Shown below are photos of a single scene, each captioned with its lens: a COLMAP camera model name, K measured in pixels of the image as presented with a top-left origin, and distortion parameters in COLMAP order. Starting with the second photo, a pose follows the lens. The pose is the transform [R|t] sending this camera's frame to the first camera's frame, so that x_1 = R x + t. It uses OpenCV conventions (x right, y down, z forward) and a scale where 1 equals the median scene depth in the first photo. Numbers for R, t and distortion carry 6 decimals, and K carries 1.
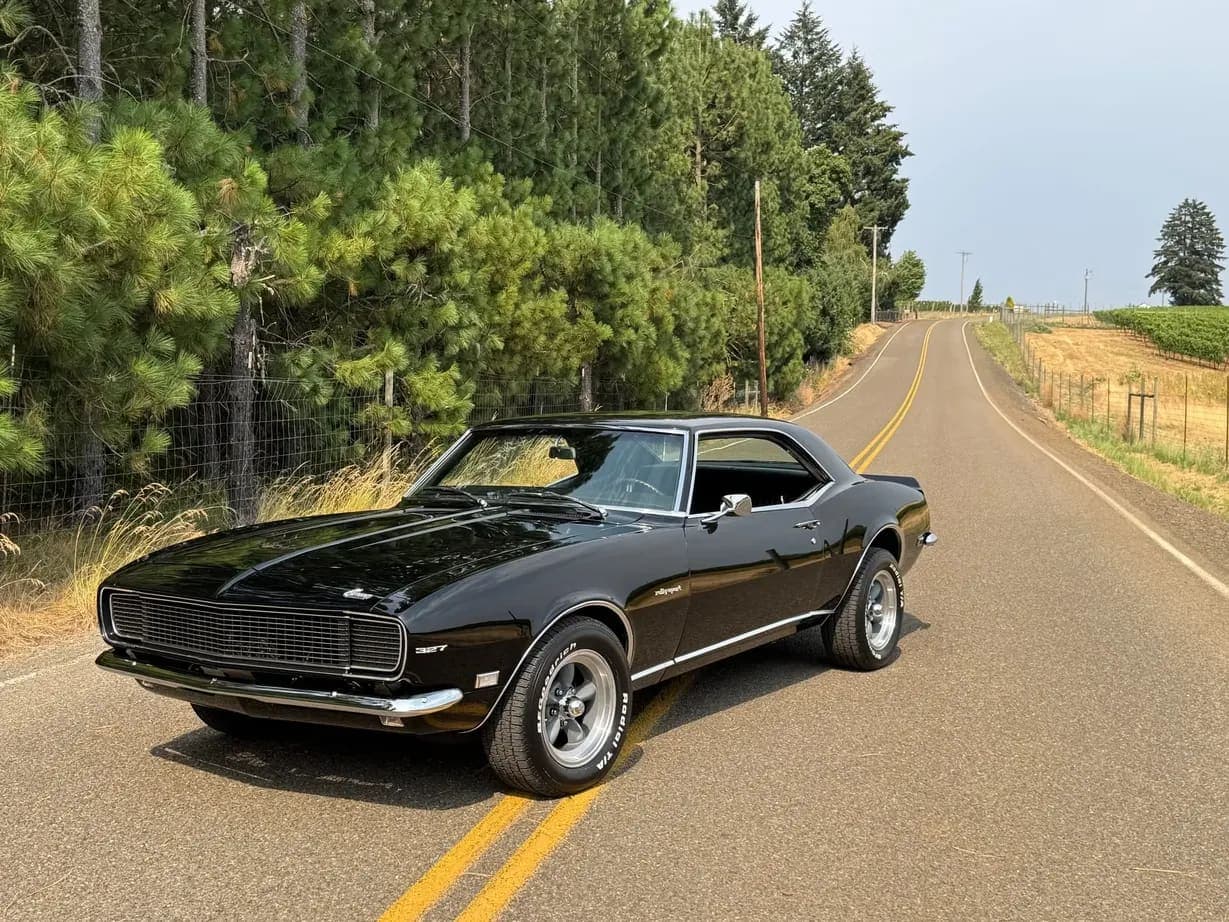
lens RADIAL K [[1357.0, 0, 616.8], [0, 1357.0, 445.5], [0, 0, 1]] dist [0.195622, -0.329439]
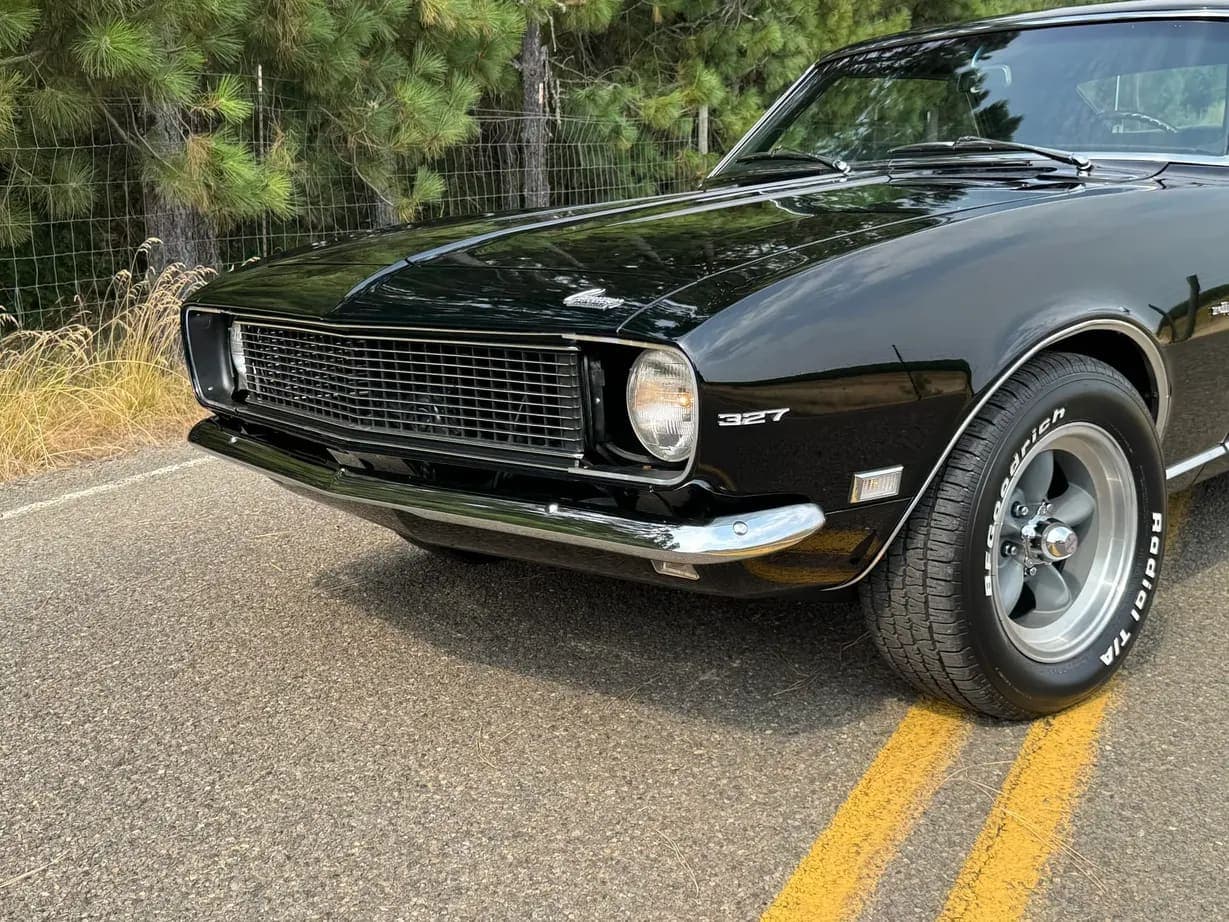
lens RADIAL K [[1357.0, 0, 616.8], [0, 1357.0, 445.5], [0, 0, 1]] dist [0.195622, -0.329439]
pose [[0.972473, 0.005791, -0.232944, -0.023209], [0.030442, 0.987966, 0.151644, 0.027423], [0.231019, -0.154561, 0.960594, 0.172327]]
